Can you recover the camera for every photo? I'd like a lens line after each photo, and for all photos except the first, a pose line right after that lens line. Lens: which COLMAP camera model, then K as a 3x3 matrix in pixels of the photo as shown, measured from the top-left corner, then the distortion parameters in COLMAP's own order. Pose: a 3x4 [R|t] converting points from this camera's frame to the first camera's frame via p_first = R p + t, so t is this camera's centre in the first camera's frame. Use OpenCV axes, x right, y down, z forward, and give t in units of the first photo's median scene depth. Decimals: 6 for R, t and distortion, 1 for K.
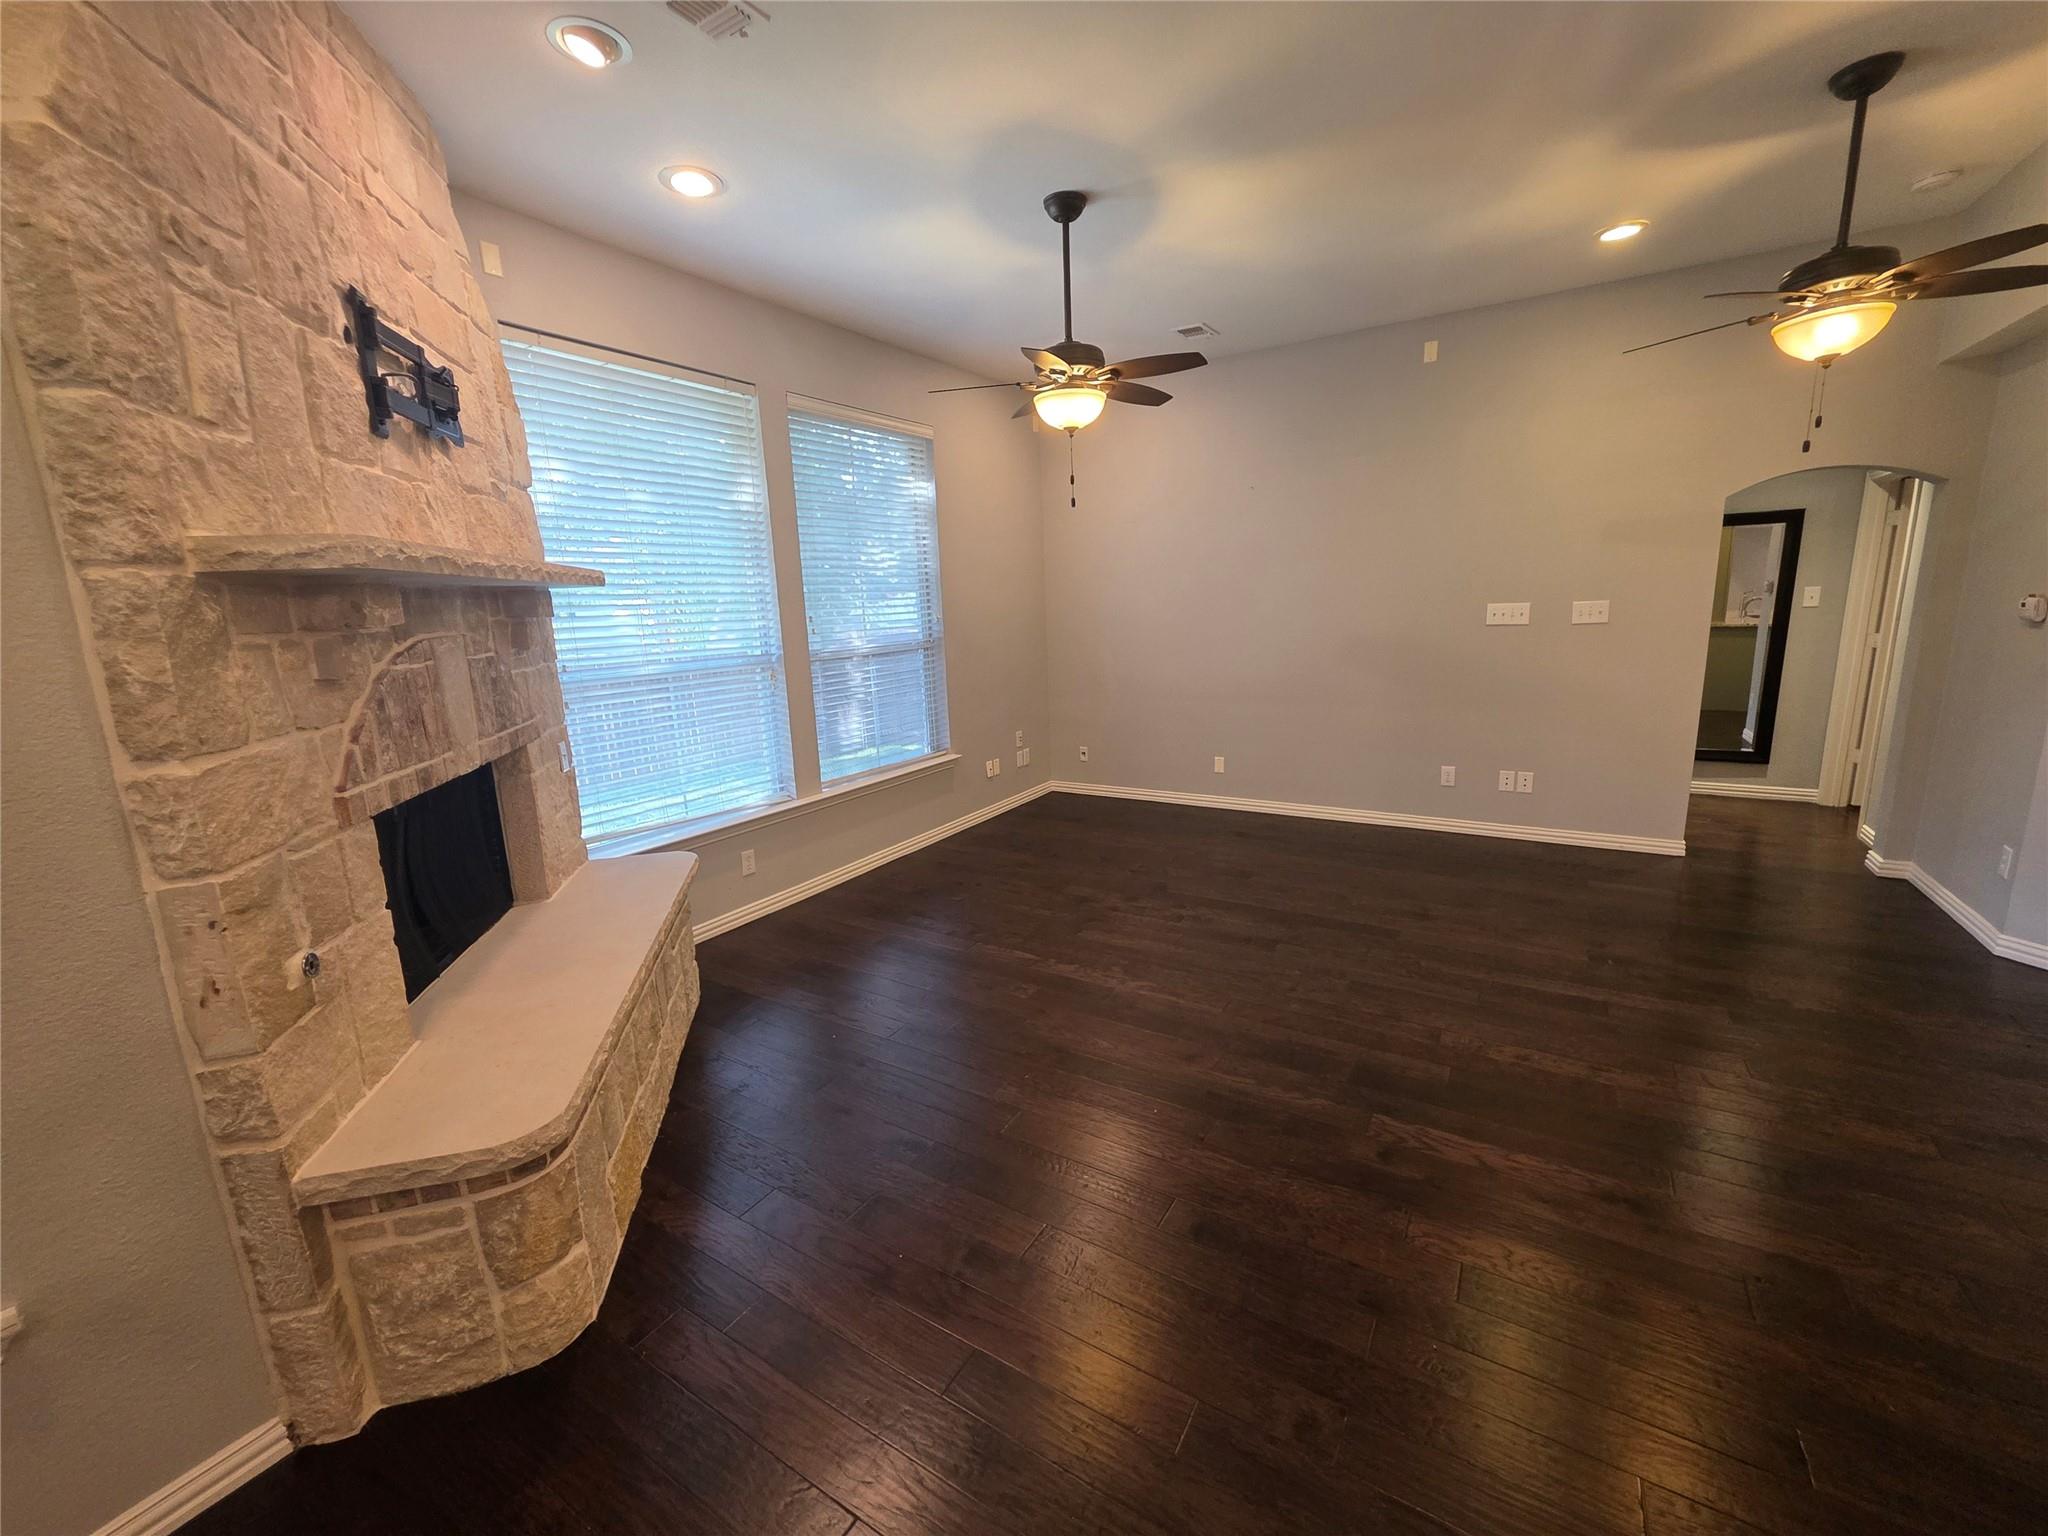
lens RADIAL K [[821.4, 0, 1018.0], [0, 821.4, 762.9], [0, 0, 1]] dist [-0.000694, -0.000763]
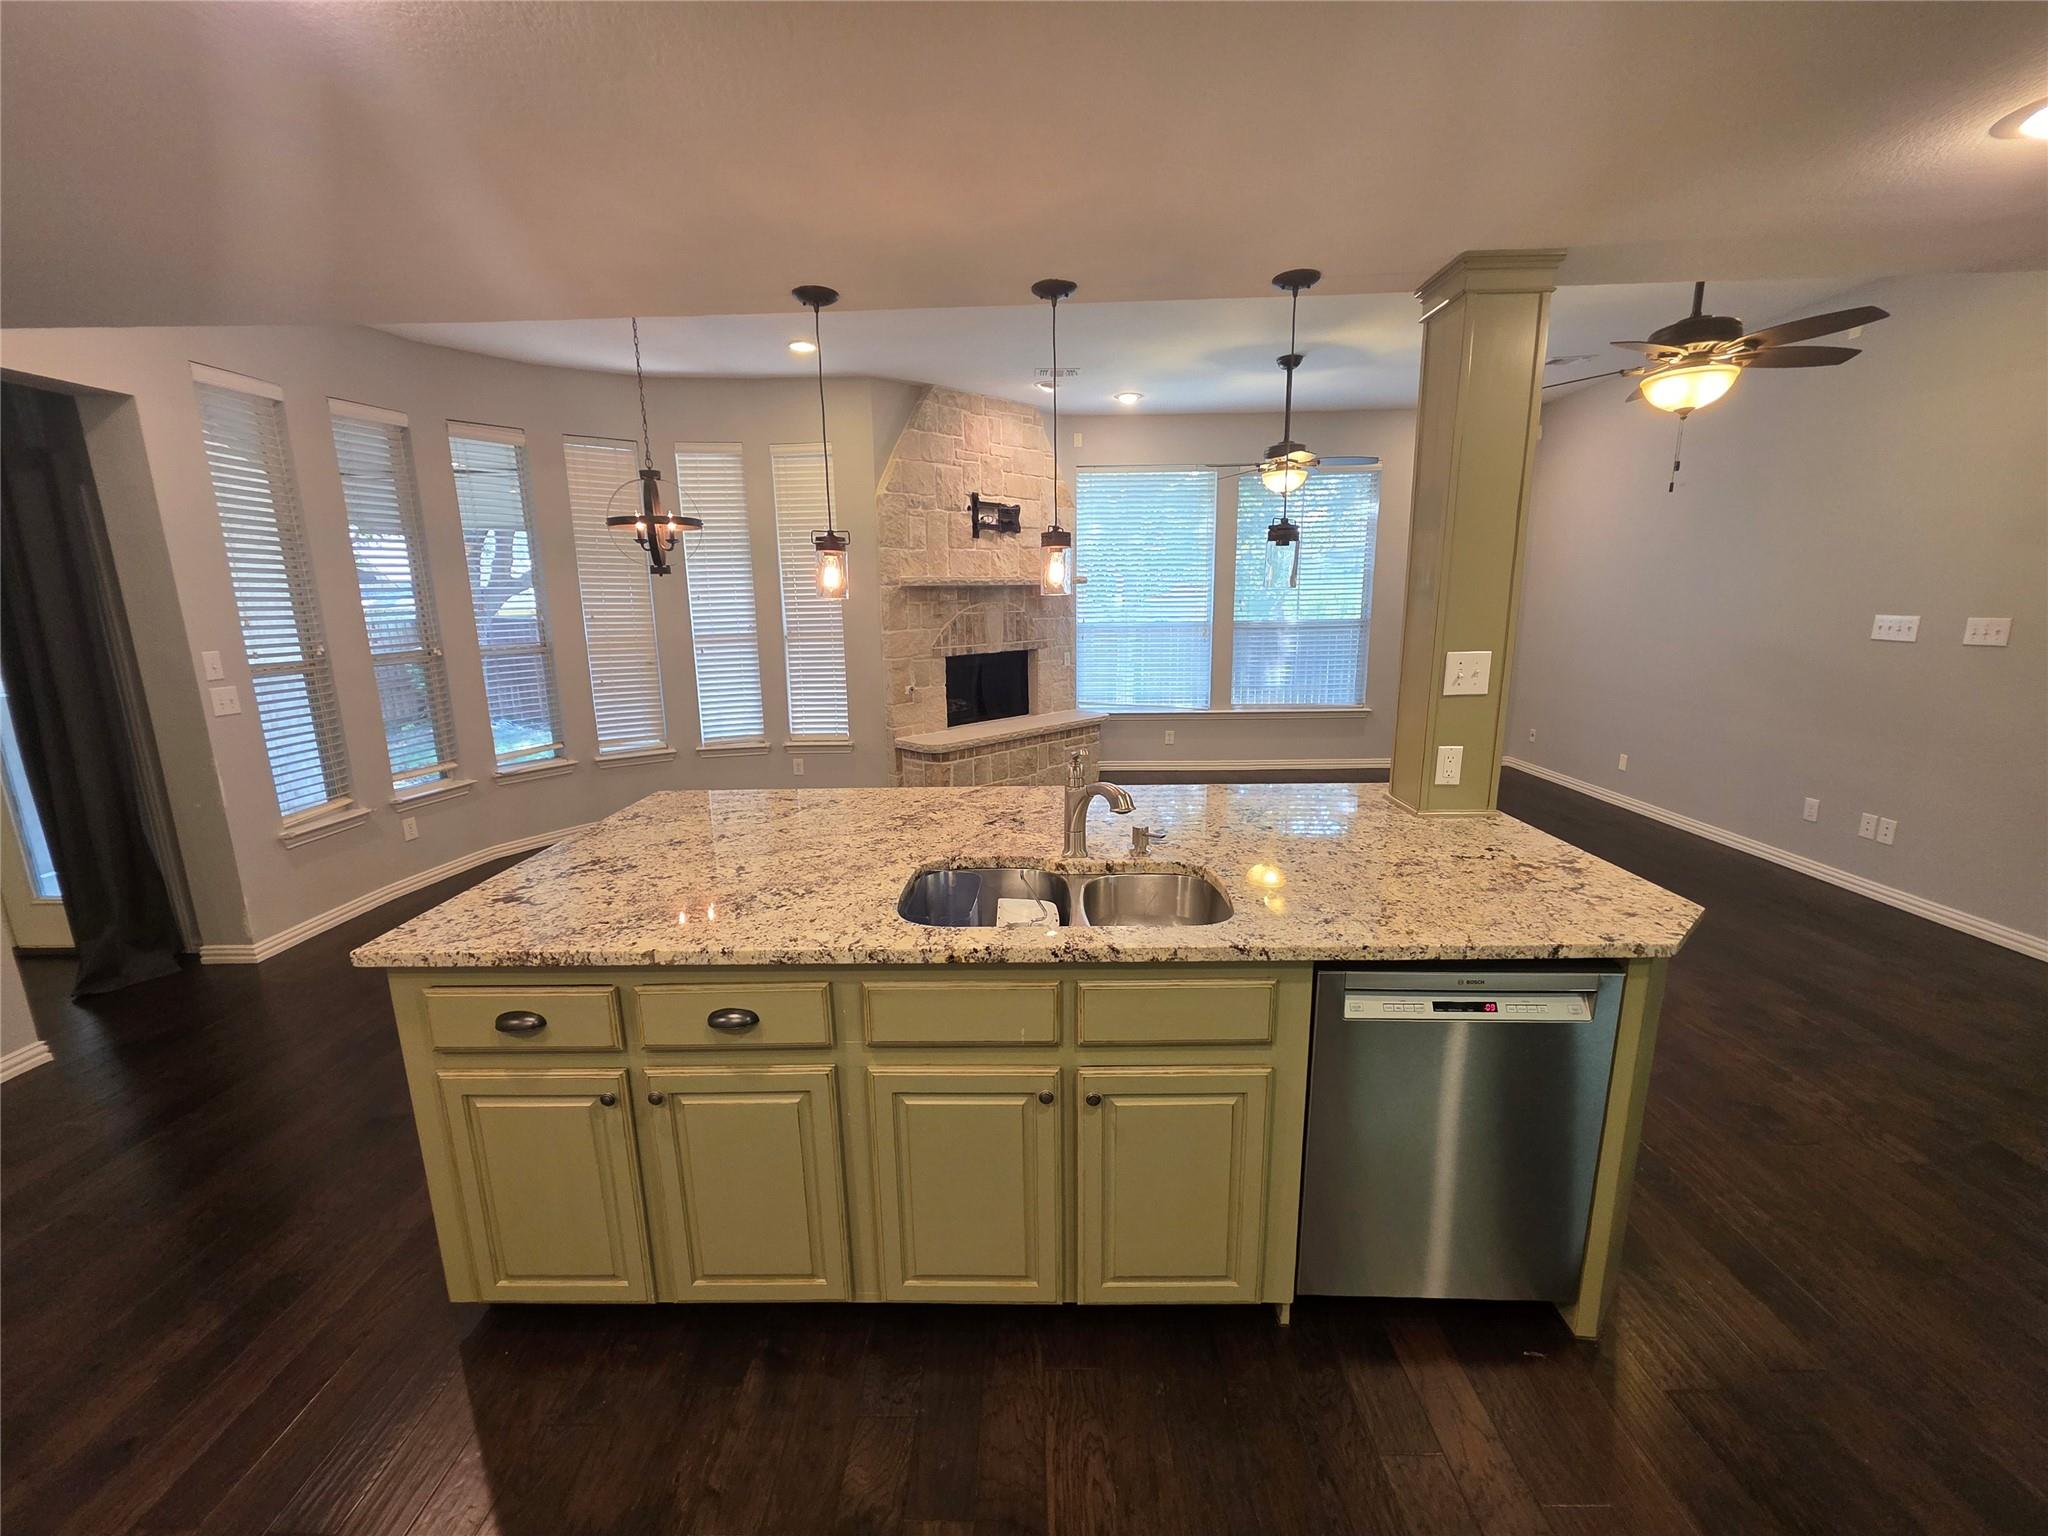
lens RADIAL K [[821.4, 0, 1018.0], [0, 821.4, 762.9], [0, 0, 1]] dist [-0.000694, -0.000763]
pose [[0.518198, 0.202818, -0.830865, 1.286047], [-0.172287, 0.976315, 0.130870, -0.001427], [0.837728, 0.075331, 0.540867, -0.301018]]
